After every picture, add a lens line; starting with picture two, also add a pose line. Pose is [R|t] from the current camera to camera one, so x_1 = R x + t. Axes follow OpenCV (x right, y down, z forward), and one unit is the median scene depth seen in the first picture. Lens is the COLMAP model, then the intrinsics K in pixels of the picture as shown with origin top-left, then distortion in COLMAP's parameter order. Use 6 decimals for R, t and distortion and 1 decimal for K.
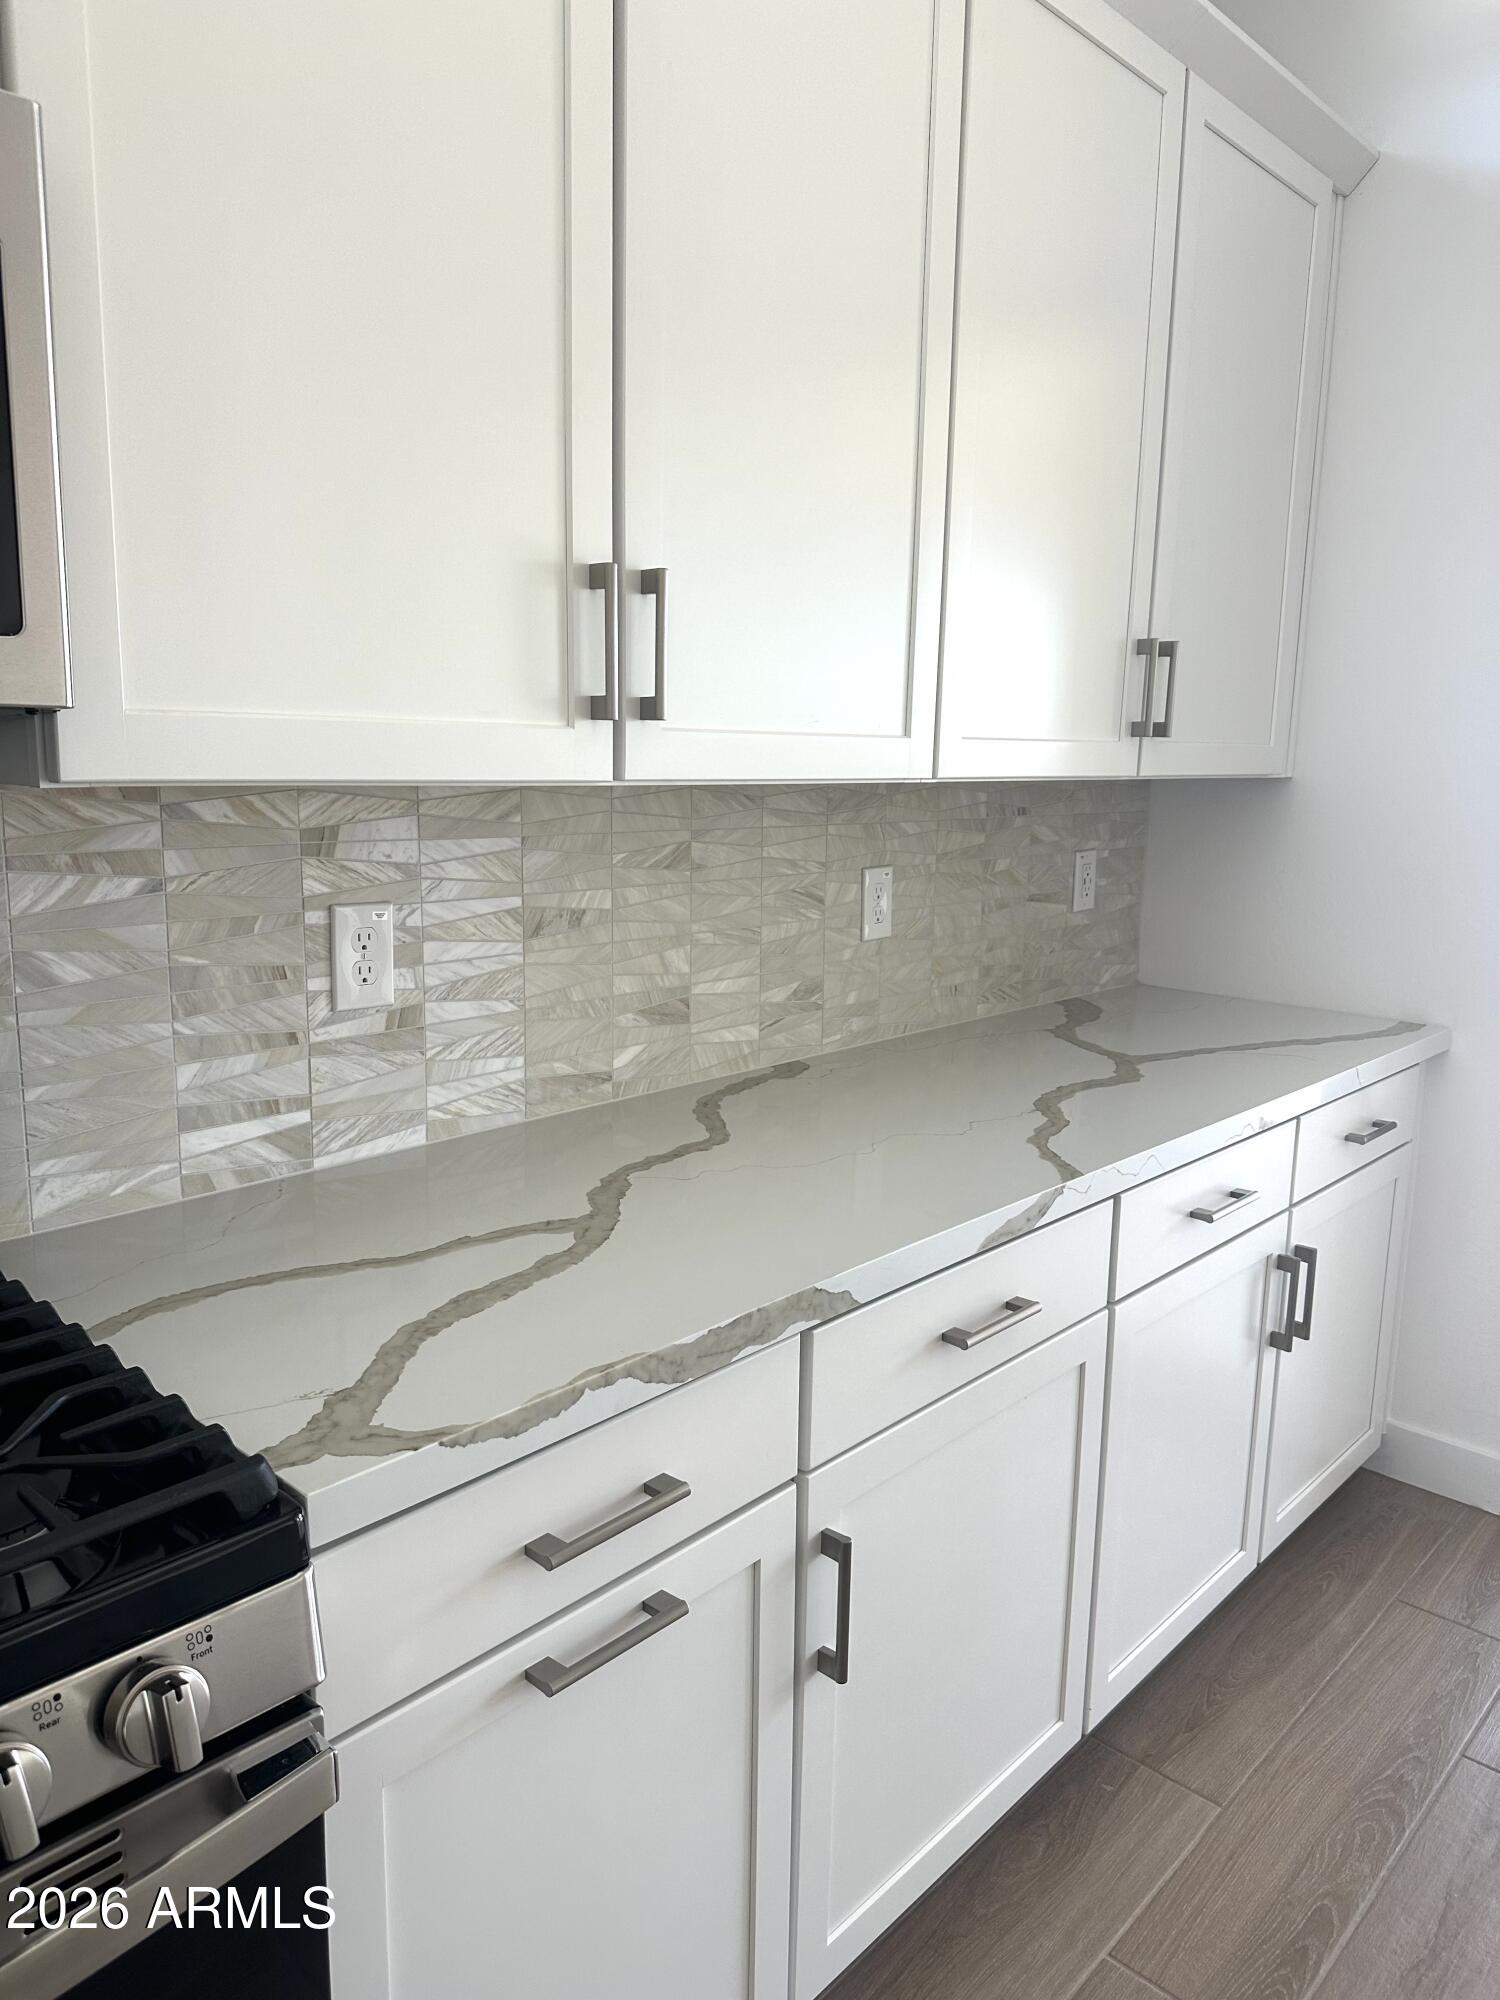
lens RADIAL K [[1404.7, 0, 757.9], [0, 1404.7, 990.5], [0, 0, 1]] dist [0.067847, -0.004306]
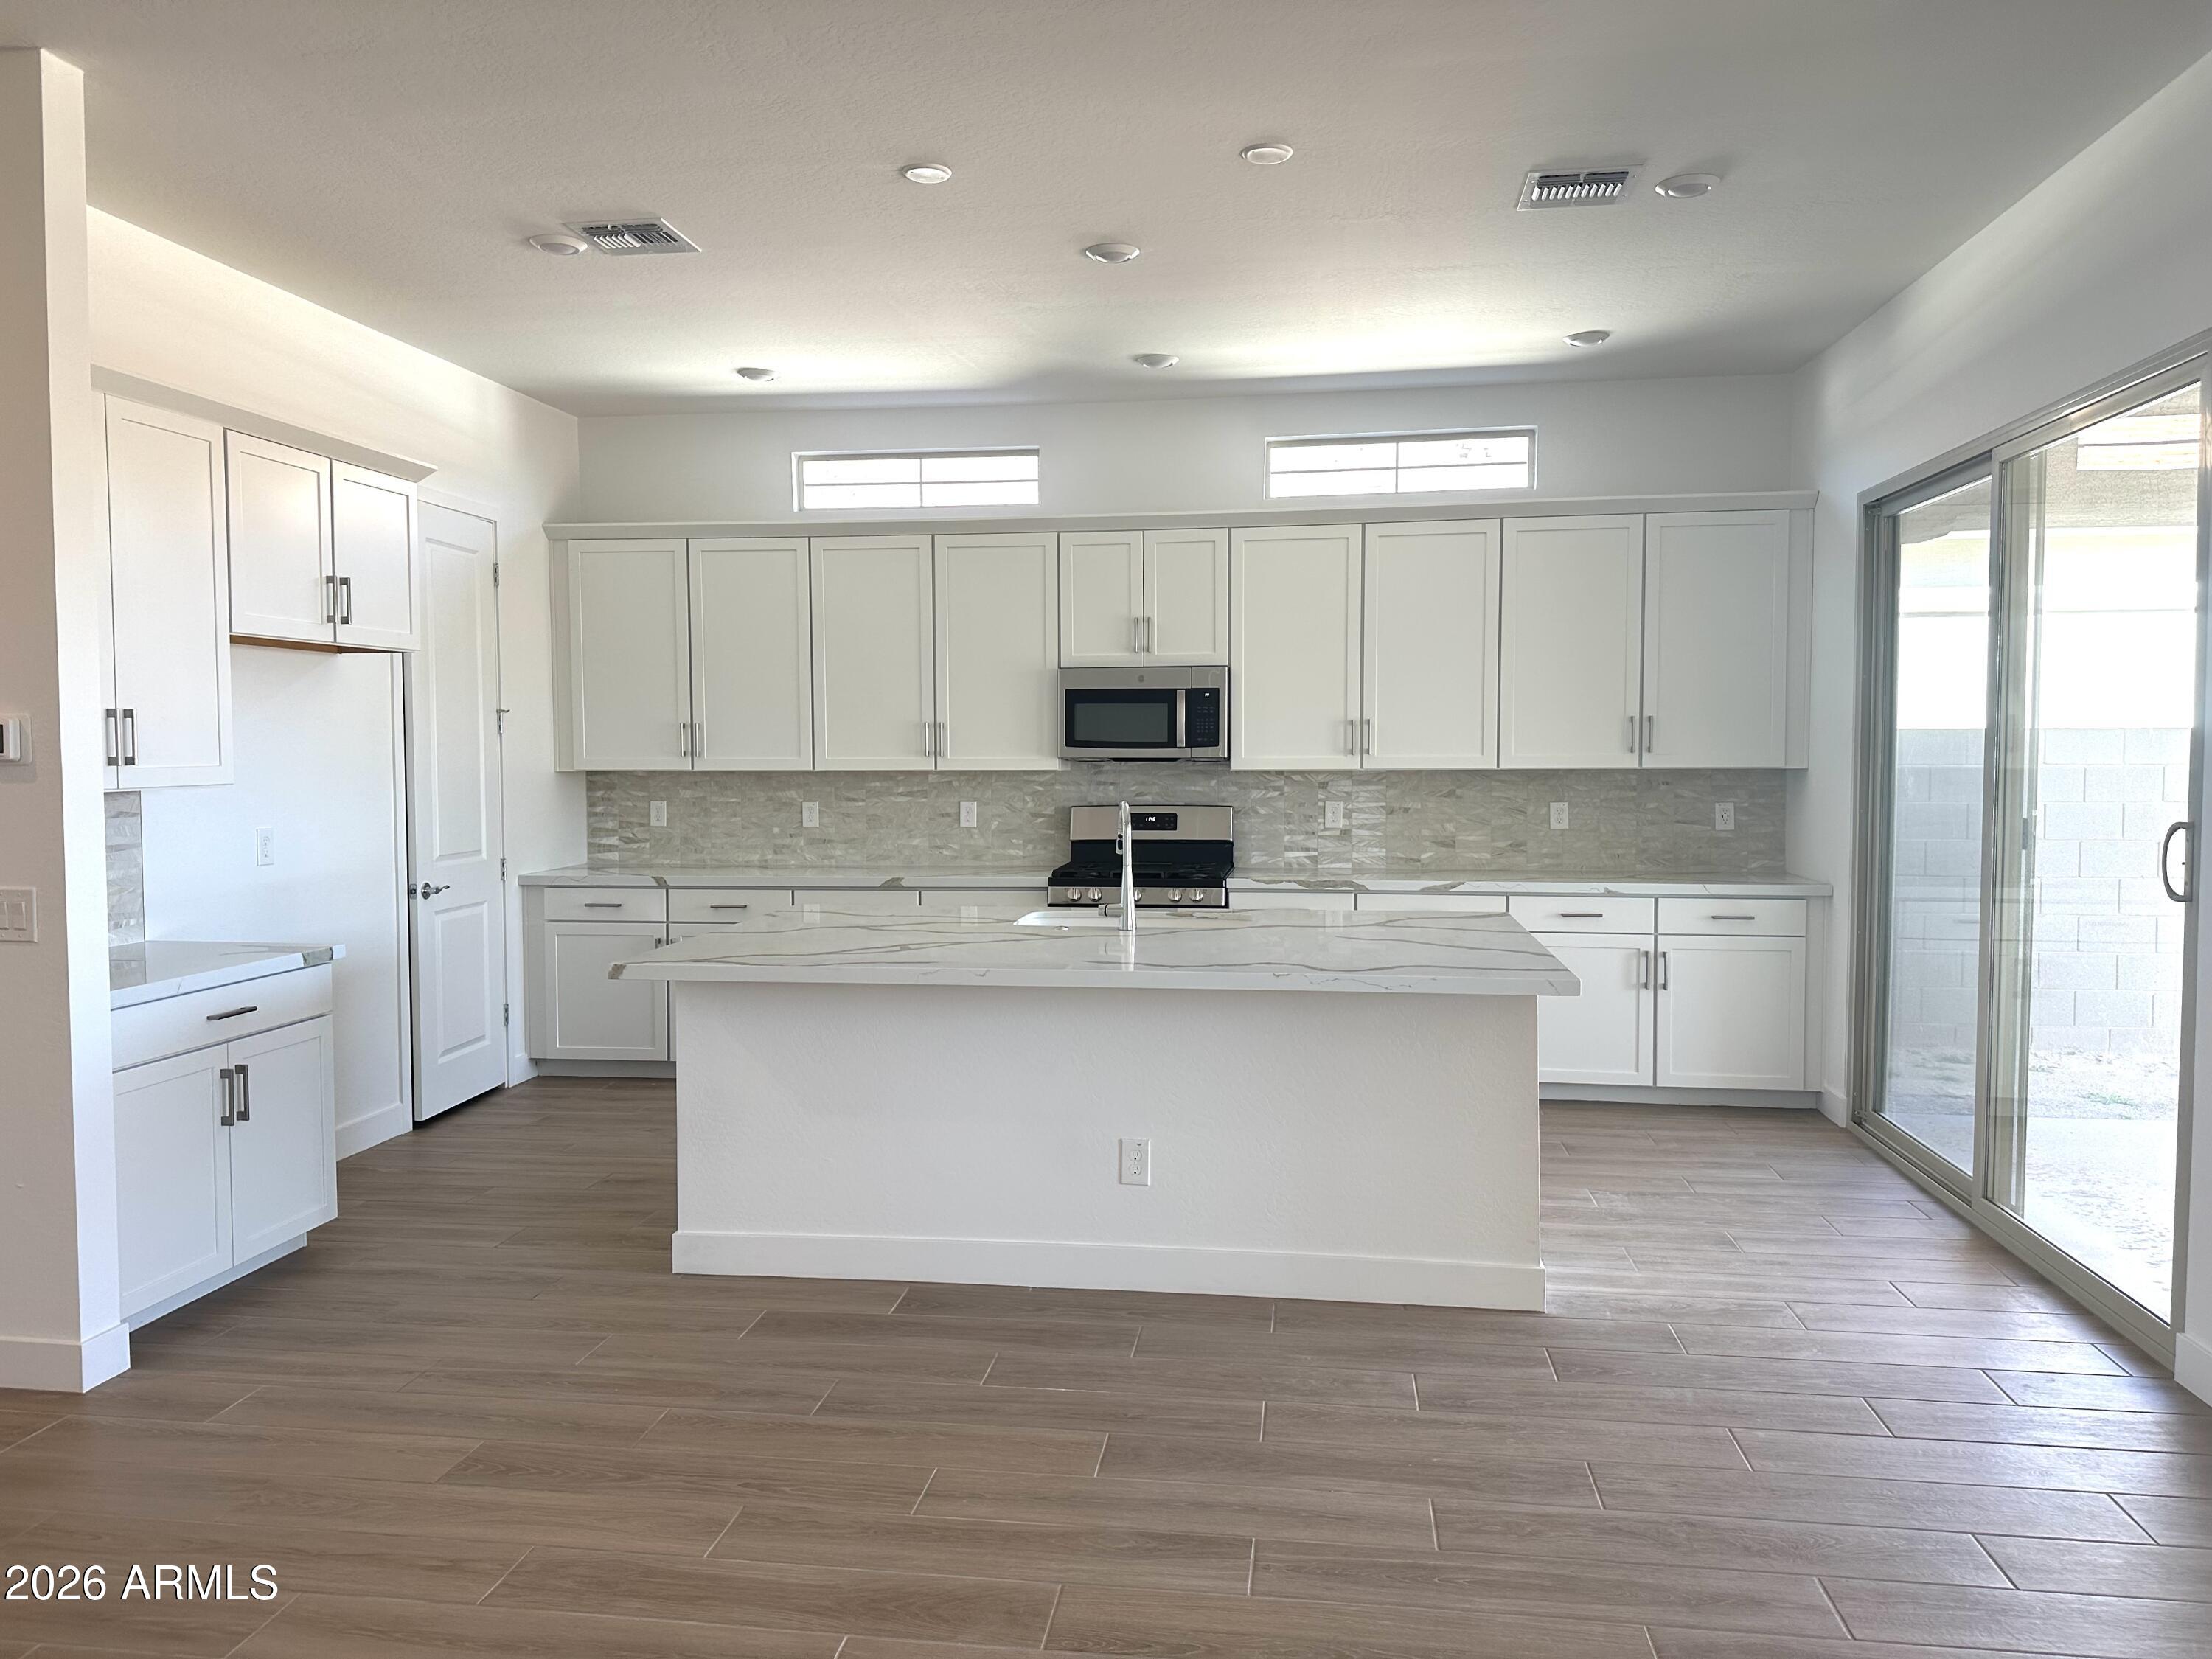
lens RADIAL K [[1553.6, 0, 1105.1], [0, 1553.6, 827.9], [0, 0, 1]] dist [0.067847, -0.004306]
pose [[0.570652, 0.021703, -0.820905, 2.528971], [-0.123799, 0.990499, -0.059872, 0.304261], [0.811807, 0.135794, 0.567917, -1.706053]]
